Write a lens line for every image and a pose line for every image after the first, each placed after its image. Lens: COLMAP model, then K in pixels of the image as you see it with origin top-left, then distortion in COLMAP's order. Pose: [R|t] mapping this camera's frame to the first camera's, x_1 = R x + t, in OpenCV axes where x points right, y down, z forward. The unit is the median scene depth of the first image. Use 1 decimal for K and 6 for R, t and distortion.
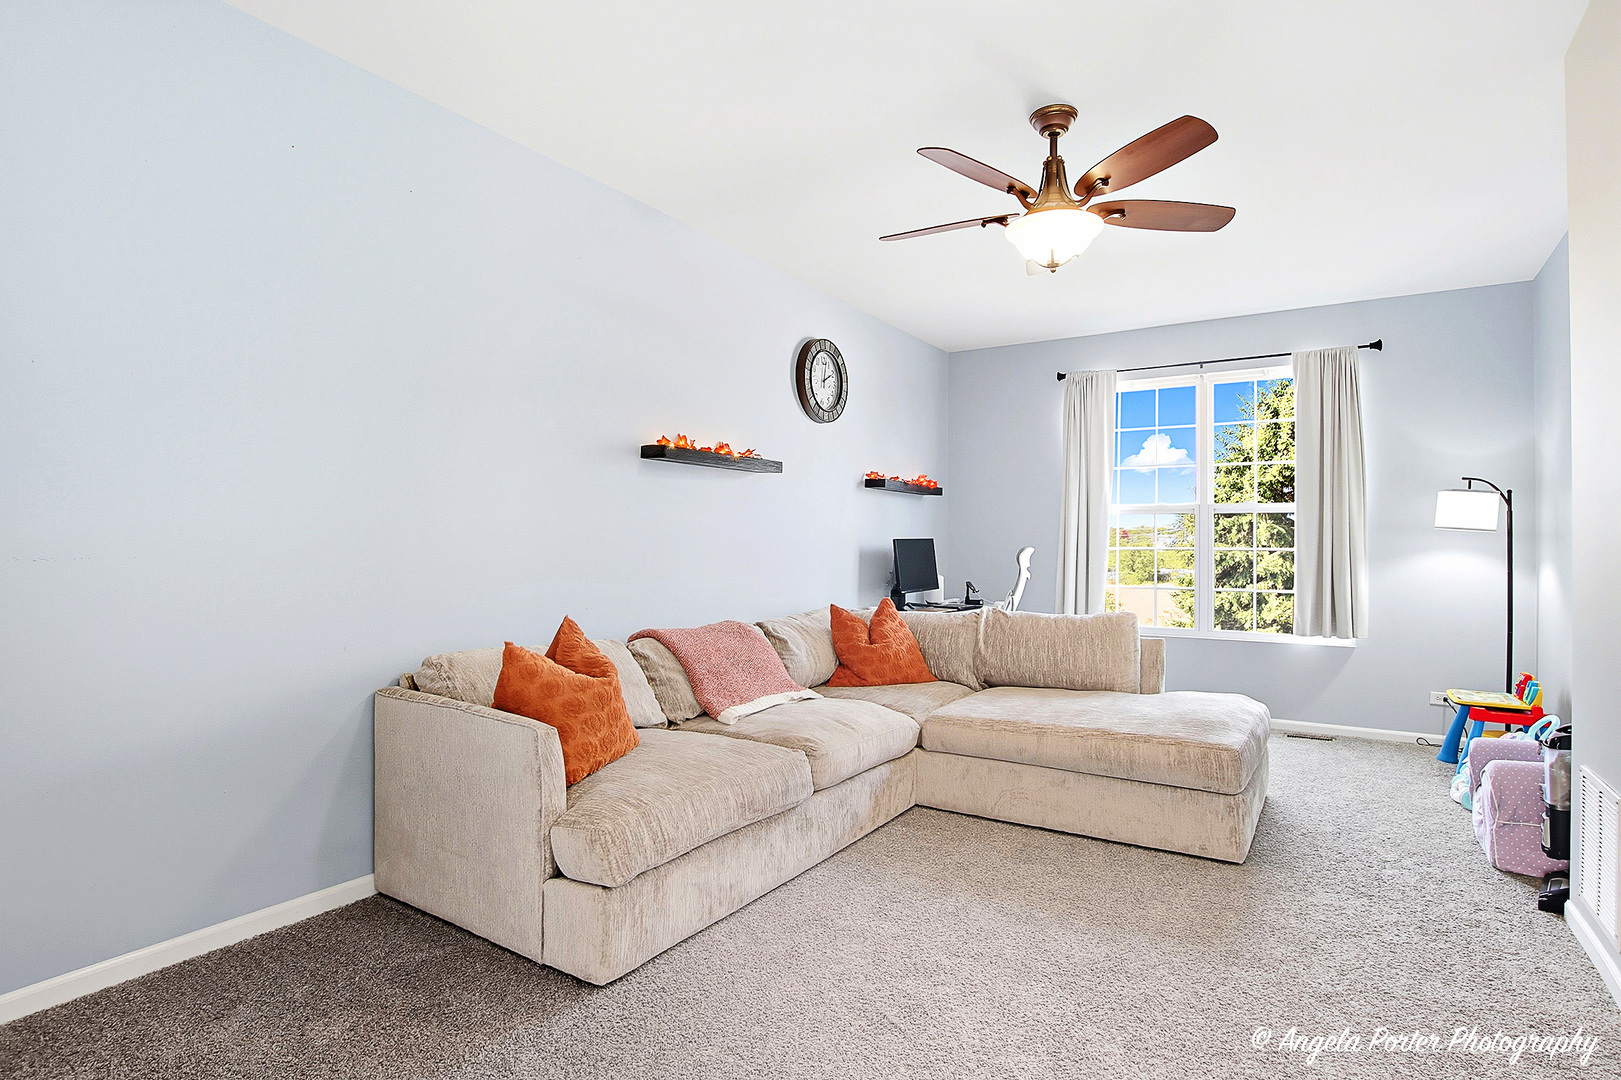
lens RADIAL K [[863.9, 0, 818.5], [0, 863.9, 534.8], [0, 0, 1]] dist [-0.001898, 0.000219]
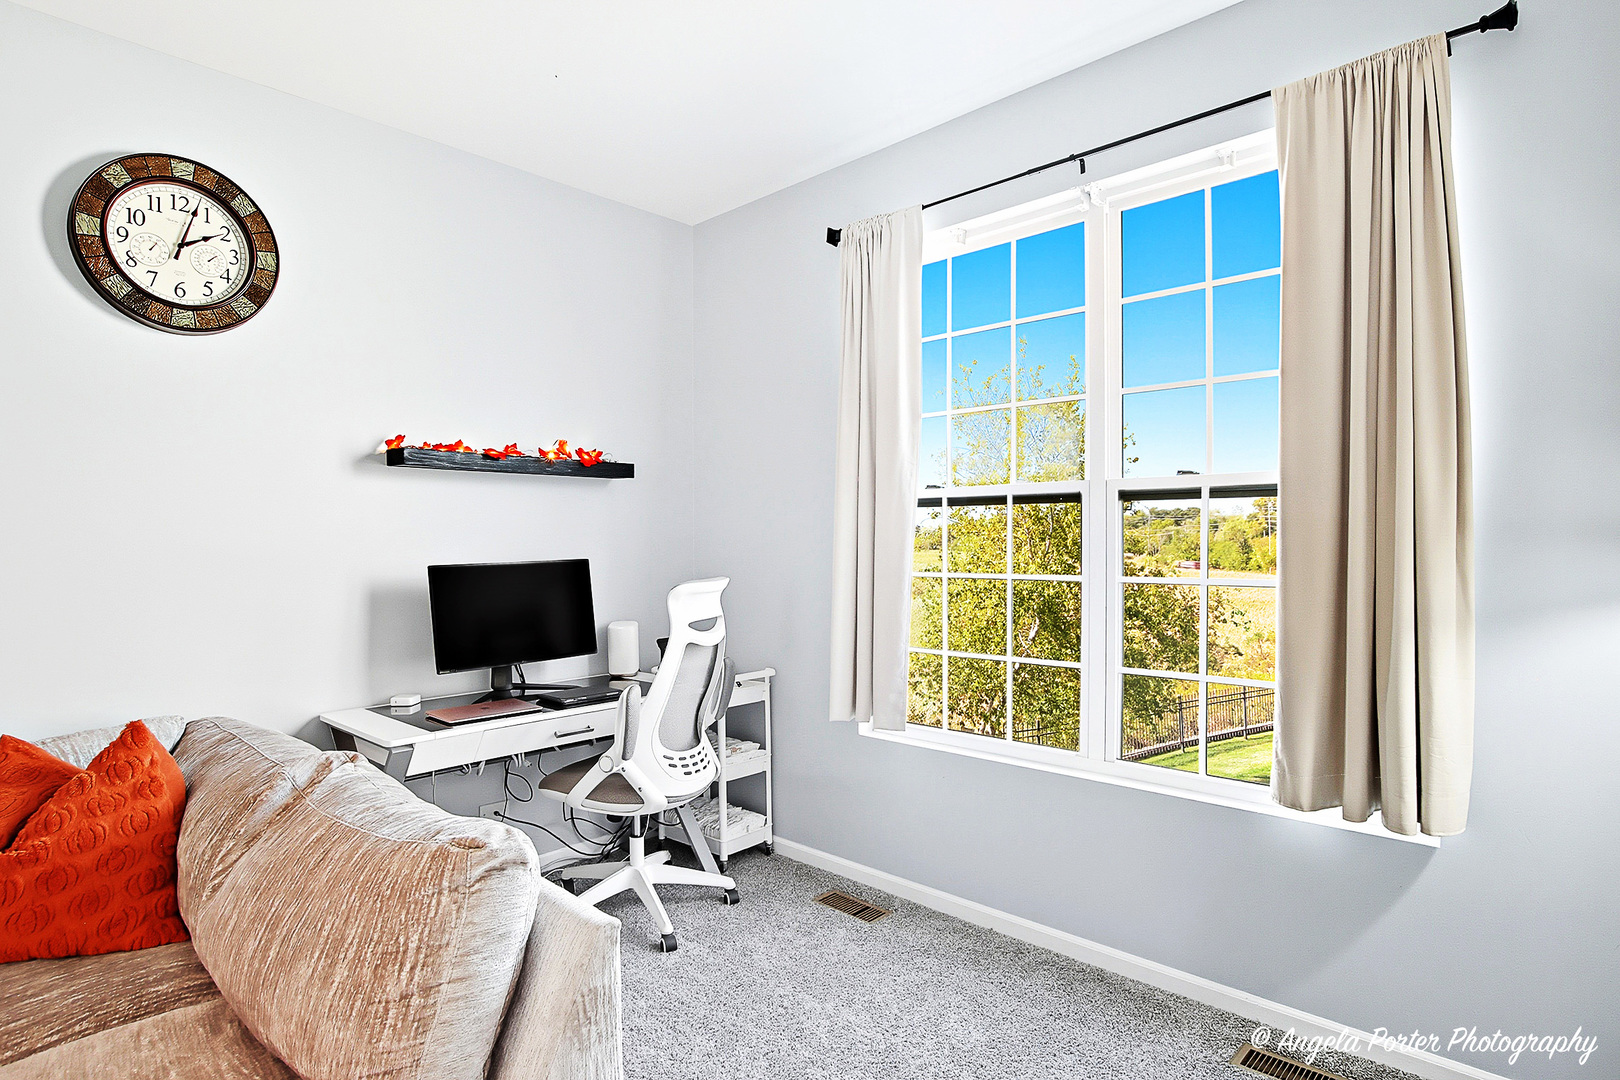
lens RADIAL K [[863.3, 0, 802.1], [0, 863.3, 550.8], [0, 0, 1]] dist [-0.001898, 0.000219]
pose [[0.978718, -0.012104, -0.204852, 0.419357], [0.017738, 0.999513, 0.025689, -0.013053], [0.204441, -0.028776, 0.978456, 0.565382]]
